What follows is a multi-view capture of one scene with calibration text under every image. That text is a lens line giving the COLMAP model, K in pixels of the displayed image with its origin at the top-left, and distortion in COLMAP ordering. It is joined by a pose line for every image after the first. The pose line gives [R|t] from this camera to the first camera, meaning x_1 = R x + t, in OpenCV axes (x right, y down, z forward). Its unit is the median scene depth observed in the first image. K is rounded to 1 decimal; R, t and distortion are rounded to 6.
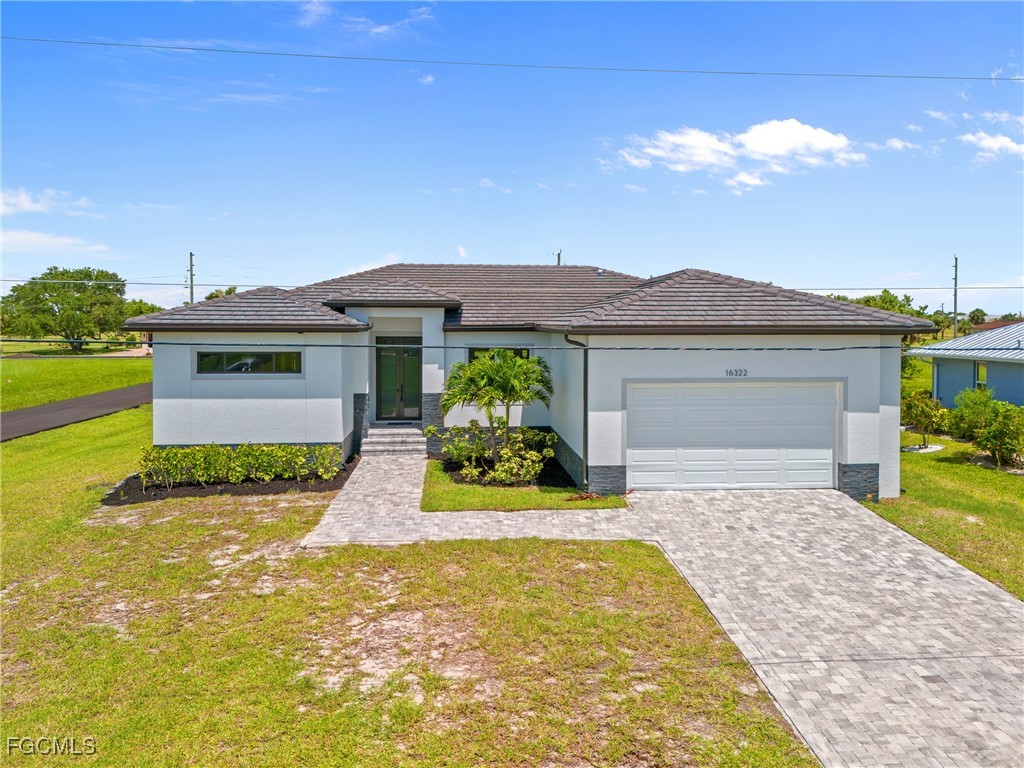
lens RADIAL K [[772.1, 0, 511.7], [0, 772.1, 347.1], [0, 0, 1]] dist [0.067516, -0.057652]
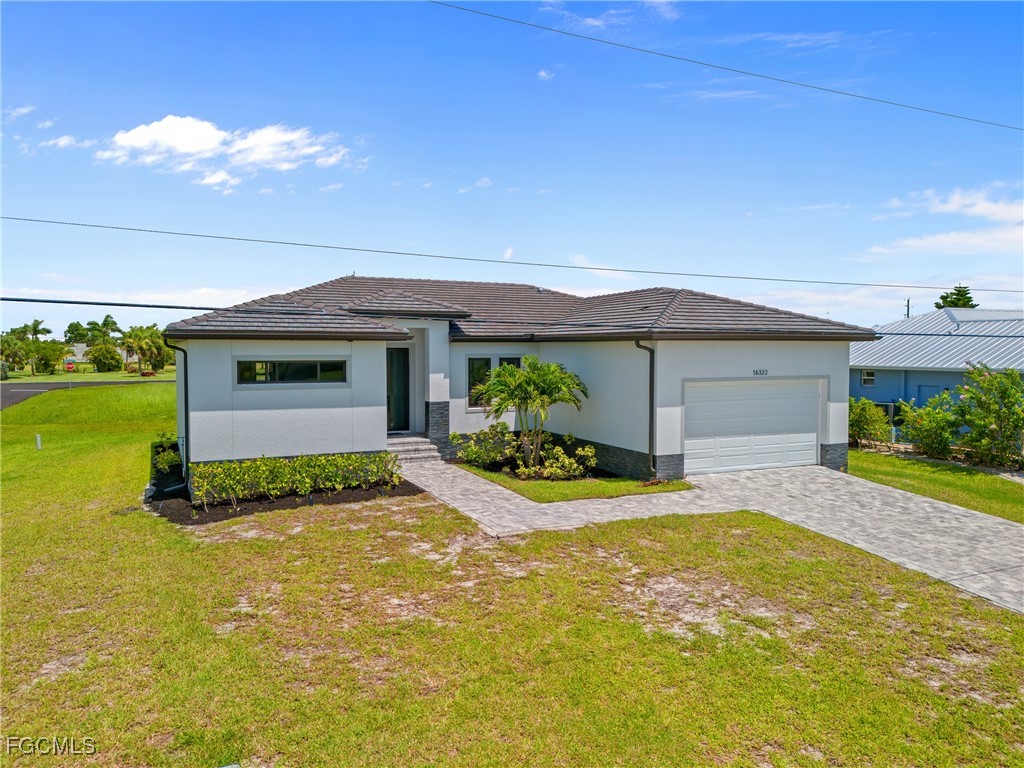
lens RADIAL K [[749.2, 0, 512.0], [0, 749.2, 384.0], [0, 0, 1]] dist [0.088086, -0.089650]
pose [[0.937586, -0.017350, 0.347320, -0.484896], [0.011865, 0.999769, 0.017913, 0.025558], [-0.347551, -0.012674, 0.937575, 0.032757]]
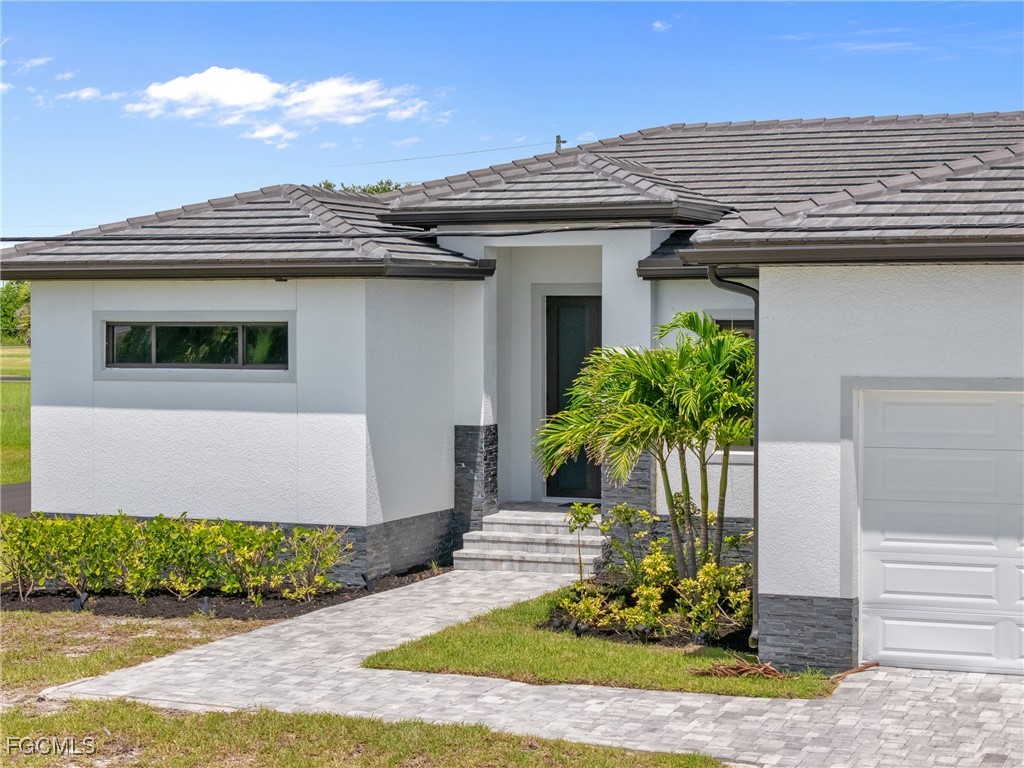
lens RADIAL K [[2075.5, 0, 512.0], [0, 2075.5, 384.0], [0, 0, 1]] dist [-0.028933, -0.004810]
pose [[0.884903, 0.013229, -0.465587, 0.484261], [-0.011924, 0.999912, 0.005749, 0.040202], [0.465623, 0.000464, 0.884983, -0.010786]]
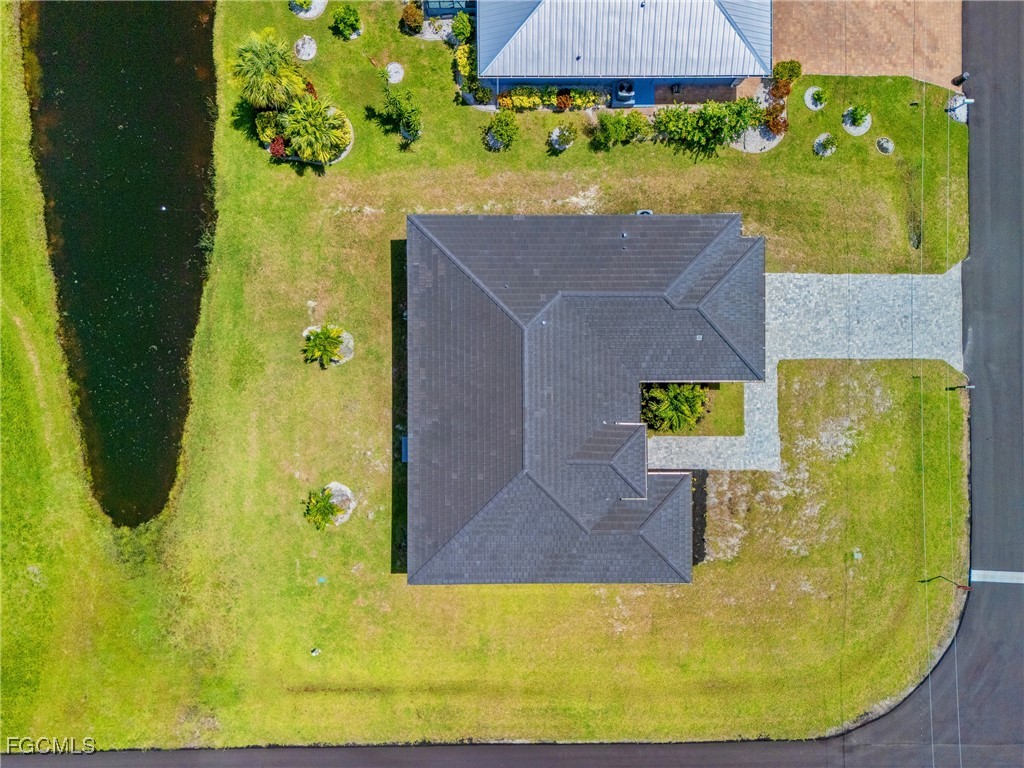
lens RADIAL K [[749.2, 0, 512.0], [0, 749.2, 384.0], [0, 0, 1]] dist [0.088086, -0.089650]
pose [[0.079668, -0.996771, 0.010035, -0.024106], [0.014984, 0.011263, 0.999824, -2.376168], [-0.996709, -0.079504, 0.015833, 1.701449]]
